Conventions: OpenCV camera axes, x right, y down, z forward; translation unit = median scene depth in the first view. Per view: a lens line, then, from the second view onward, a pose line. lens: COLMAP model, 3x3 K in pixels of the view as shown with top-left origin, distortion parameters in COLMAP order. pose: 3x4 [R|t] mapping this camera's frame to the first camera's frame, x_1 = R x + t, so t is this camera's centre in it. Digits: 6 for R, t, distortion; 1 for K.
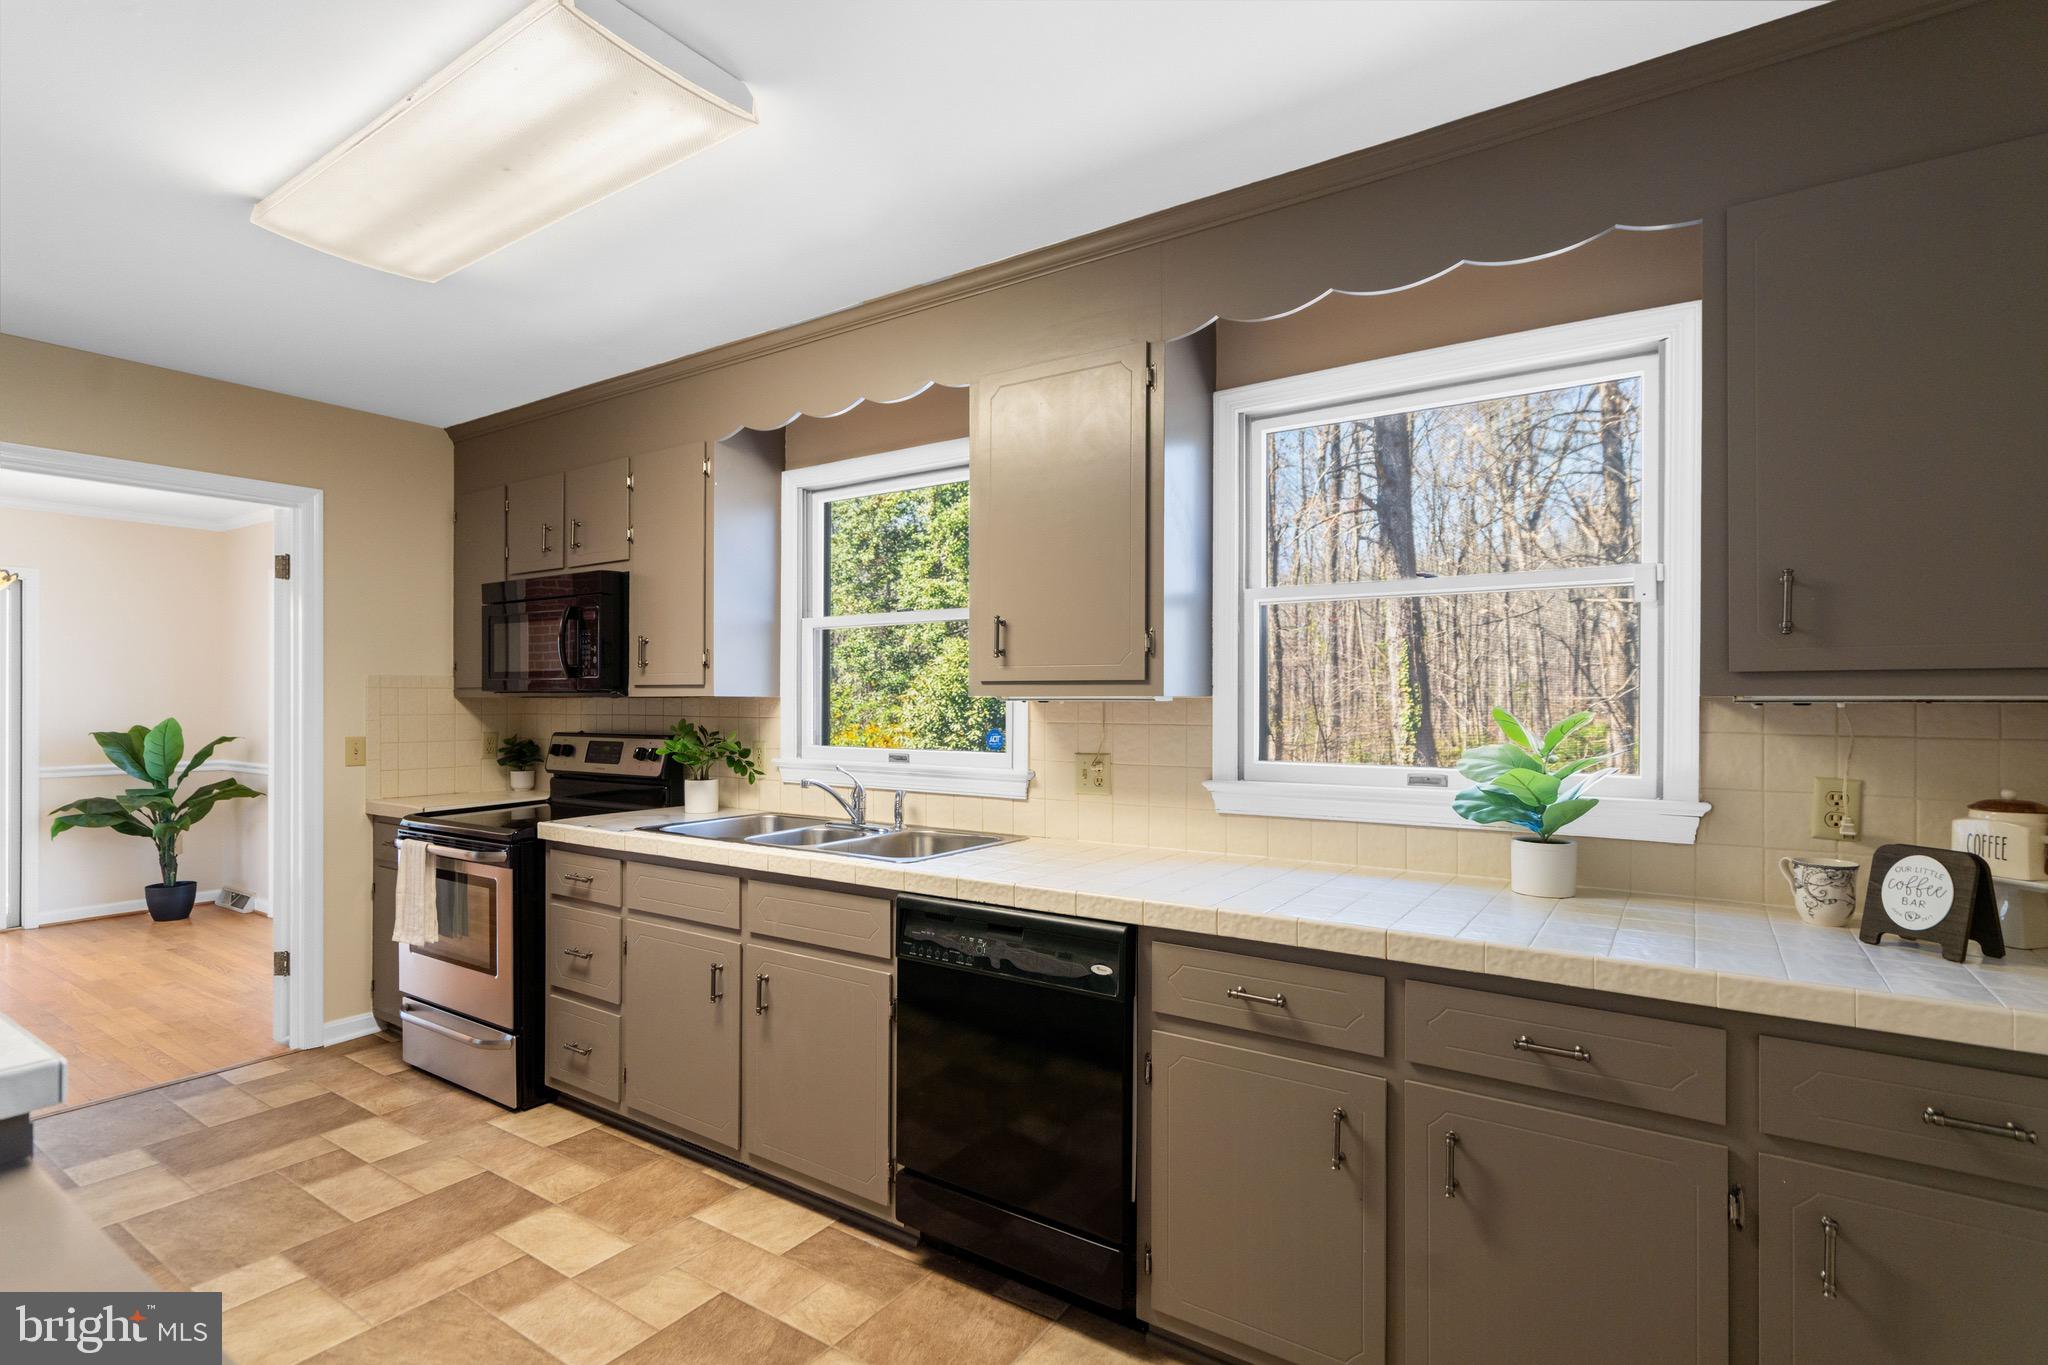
lens RADIAL K [[984.0, 0, 1018.2], [0, 984.0, 684.0], [0, 0, 1]] dist [-0.004207, -0.000811]
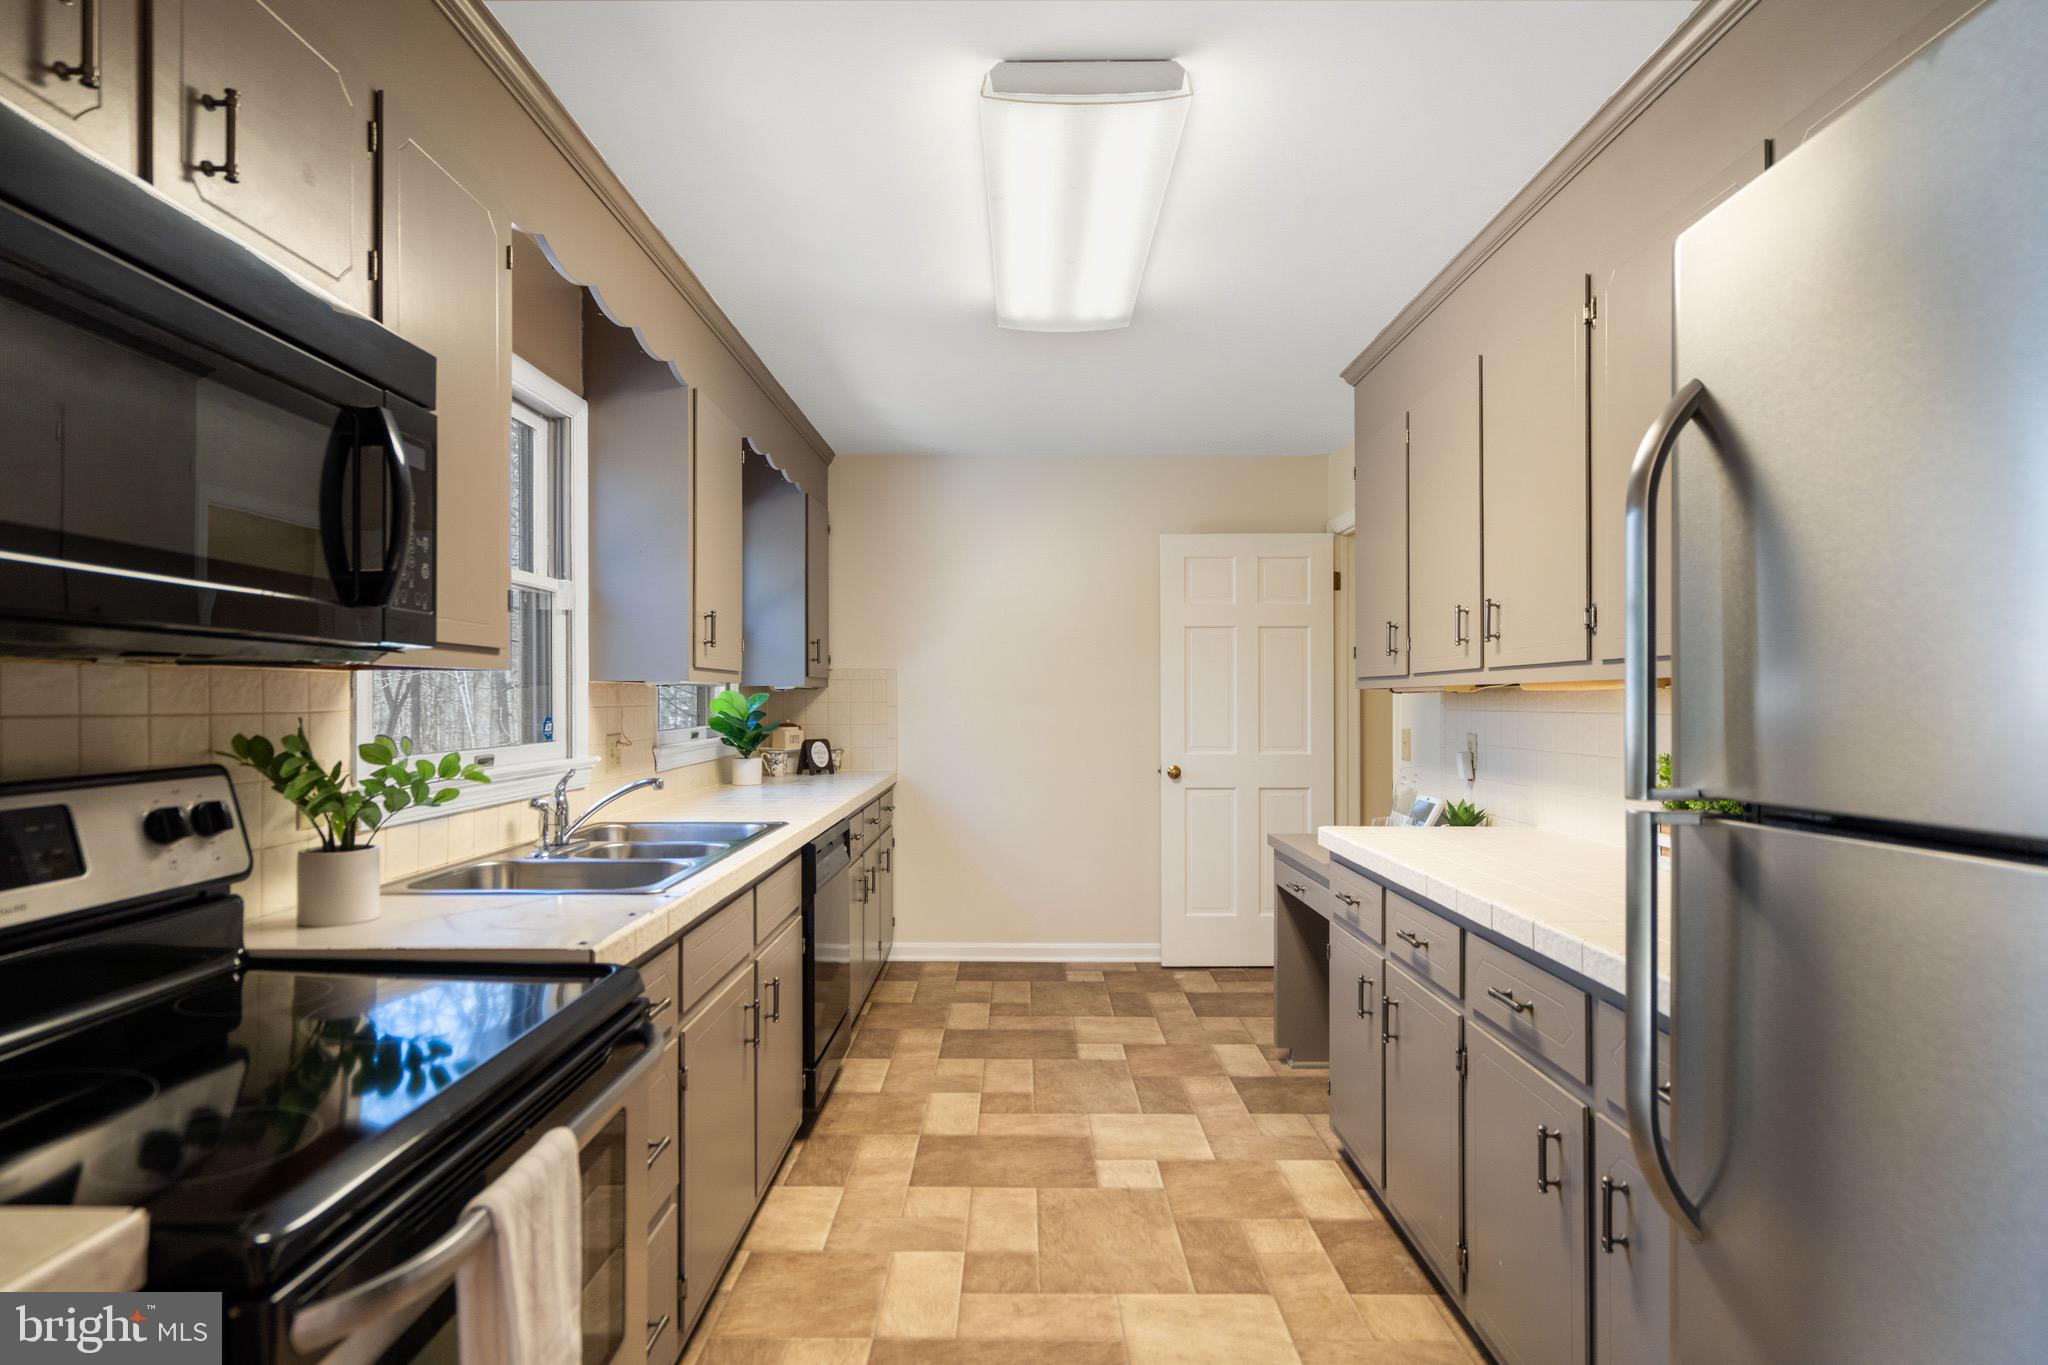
lens RADIAL K [[1067.9, 0, 1025.6], [0, 1067.9, 692.1], [0, 0, 1]] dist [0.002043, -0.000388]
pose [[-0.556477, -0.000357, 0.830863, -0.880028], [-0.014124, 0.999859, -0.009029, 0.024385], [-0.830743, -0.016759, -0.556404, 0.983717]]
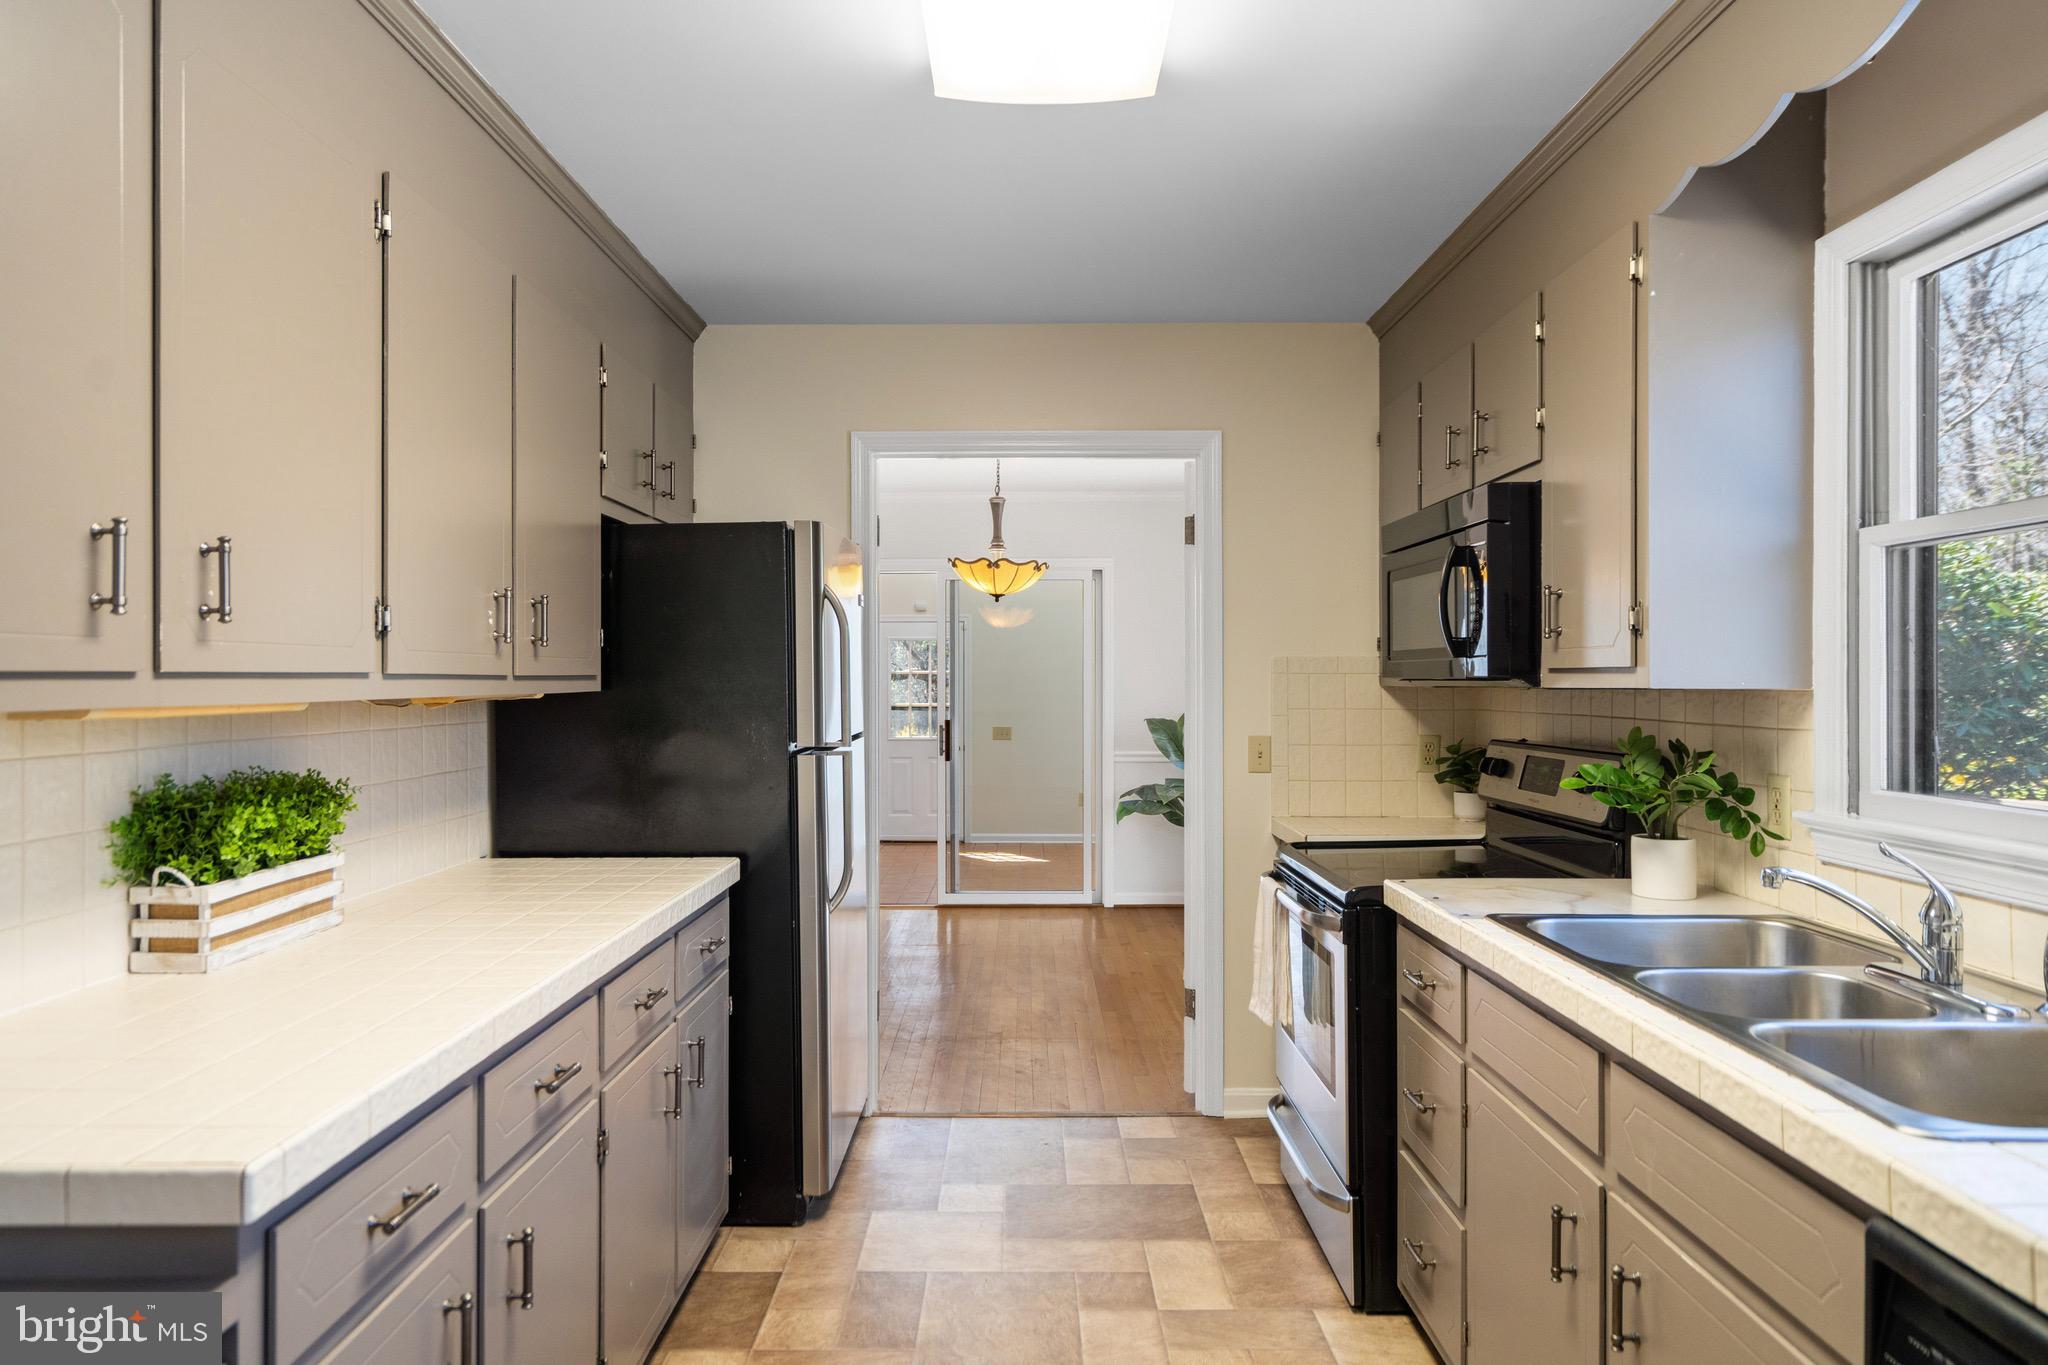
lens RADIAL K [[1256.5, 0, 1027.6], [0, 1256.5, 672.2], [0, 0, 1]] dist [0.007105, 0.003715]
pose [[0.558986, -0.004866, -0.829163, 0.067390], [0.011106, 0.999937, 0.001619, -0.001154], [0.829103, -0.010114, 0.559005, 0.308490]]
